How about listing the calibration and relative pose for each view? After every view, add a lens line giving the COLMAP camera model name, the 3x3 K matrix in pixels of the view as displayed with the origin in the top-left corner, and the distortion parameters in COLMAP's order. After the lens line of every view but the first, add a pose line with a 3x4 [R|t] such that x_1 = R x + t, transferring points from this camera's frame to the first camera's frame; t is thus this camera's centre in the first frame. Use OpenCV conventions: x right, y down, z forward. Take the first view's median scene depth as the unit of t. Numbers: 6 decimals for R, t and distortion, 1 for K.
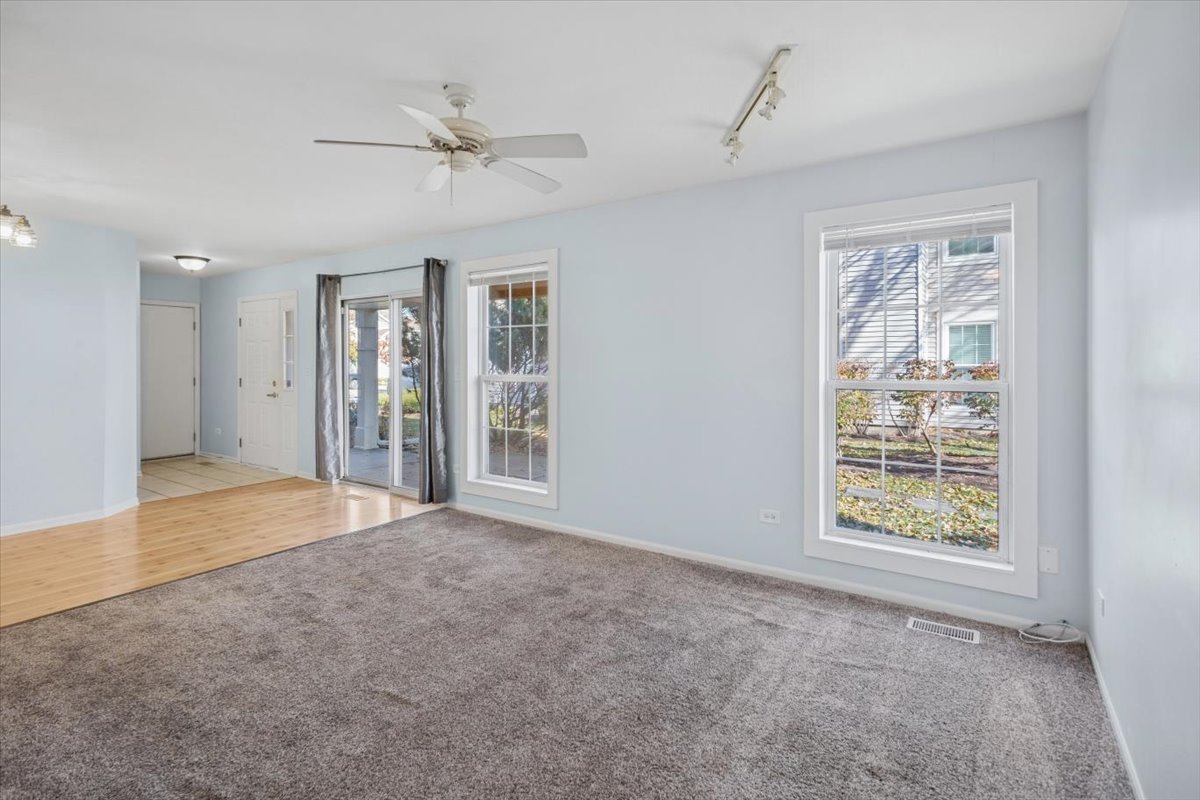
lens RADIAL K [[570.1, 0, 598.4], [0, 570.1, 371.4], [0, 0, 1]] dist [0.001489, 0.000020]
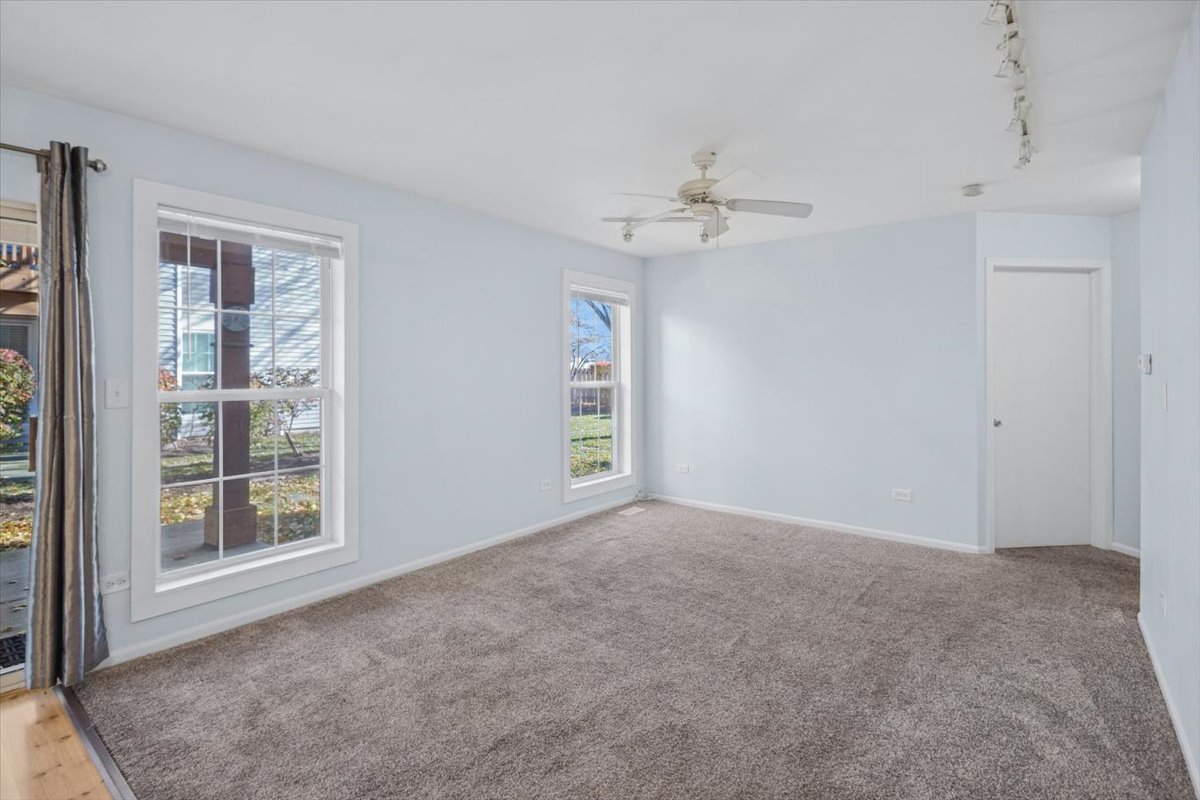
lens RADIAL K [[570.1, 0, 598.4], [0, 570.1, 371.4], [0, 0, 1]] dist [0.001489, 0.000020]
pose [[0.068761, -0.000101, 0.997633, -0.719765], [0.013929, 0.999903, -0.000859, -0.007690], [-0.997536, 0.013955, 0.068755, 0.540144]]
